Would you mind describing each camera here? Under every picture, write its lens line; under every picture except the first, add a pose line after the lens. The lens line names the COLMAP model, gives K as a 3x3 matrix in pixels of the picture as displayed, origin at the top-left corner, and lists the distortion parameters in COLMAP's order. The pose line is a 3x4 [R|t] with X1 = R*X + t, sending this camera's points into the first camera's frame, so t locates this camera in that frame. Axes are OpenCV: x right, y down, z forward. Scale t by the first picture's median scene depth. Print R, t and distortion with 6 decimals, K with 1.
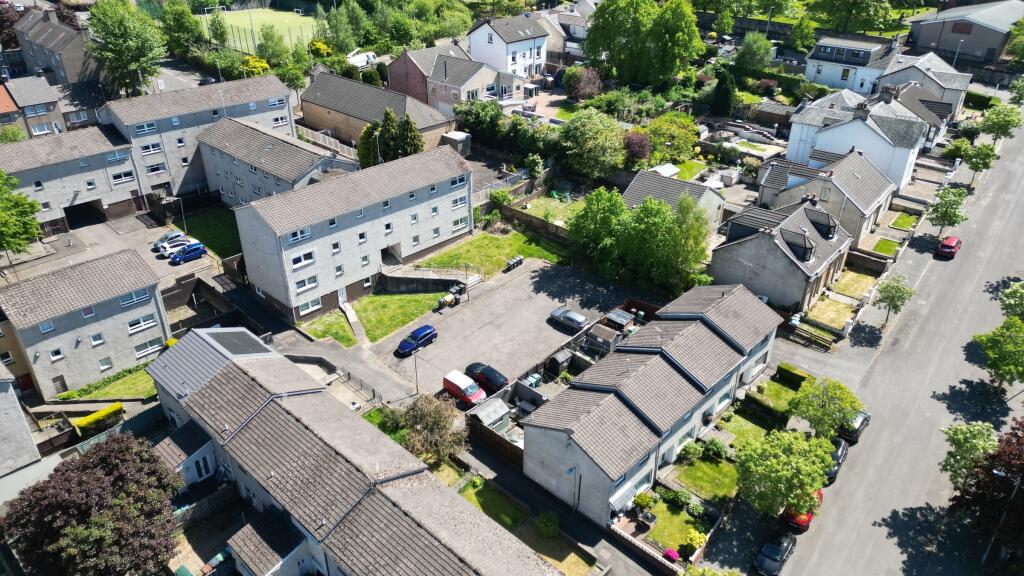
lens RADIAL K [[710.9, 0, 514.8], [0, 710.9, 282.6], [0, 0, 1]] dist [0.105078, -0.122577]
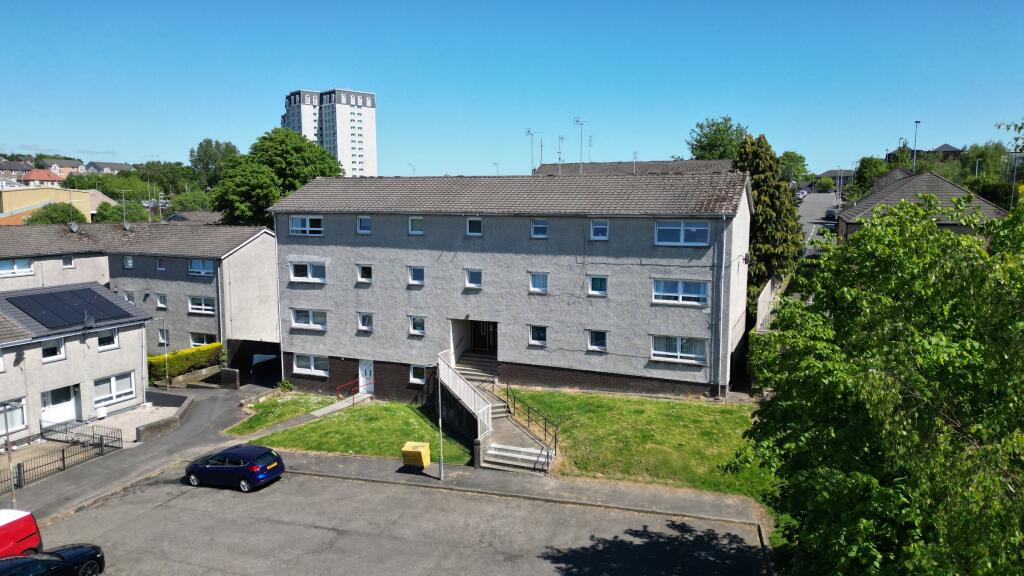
lens RADIAL K [[719.5, 0, 481.7], [0, 719.5, 272.3], [0, 0, 1]] dist [0.075243, -0.126582]
pose [[0.342087, 0.106151, -0.933653, 0.263752], [-0.451068, 0.890188, -0.064060, -0.052000], [0.824327, 0.443055, 0.352403, 0.818155]]
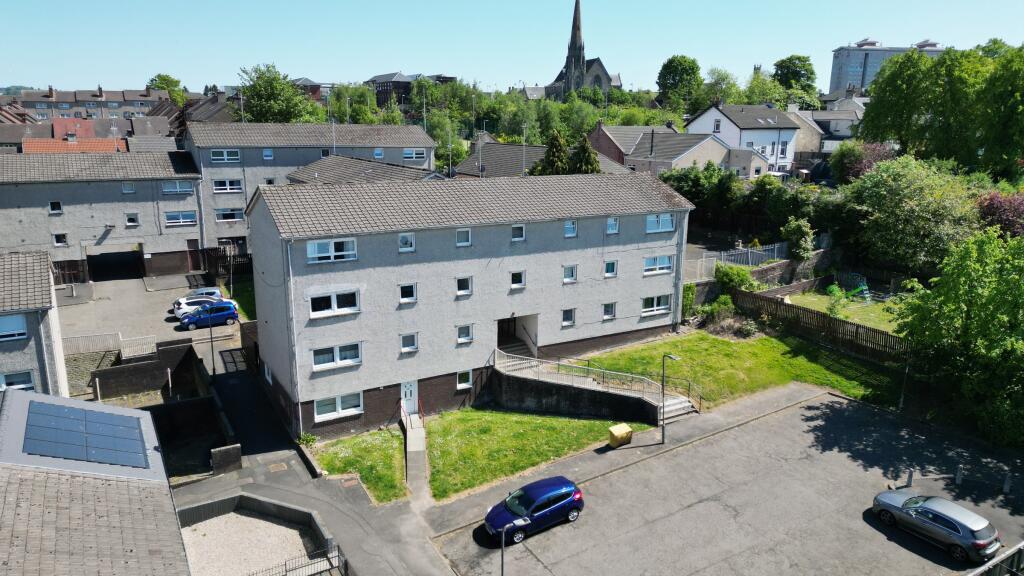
lens RADIAL K [[710.9, 0, 514.8], [0, 710.9, 282.6], [0, 0, 1]] dist [0.105078, -0.122577]
pose [[0.960724, 0.068735, -0.268857, -0.038918], [-0.140084, 0.956461, -0.256045, 0.056509], [0.239552, 0.283651, 0.928524, 0.509006]]
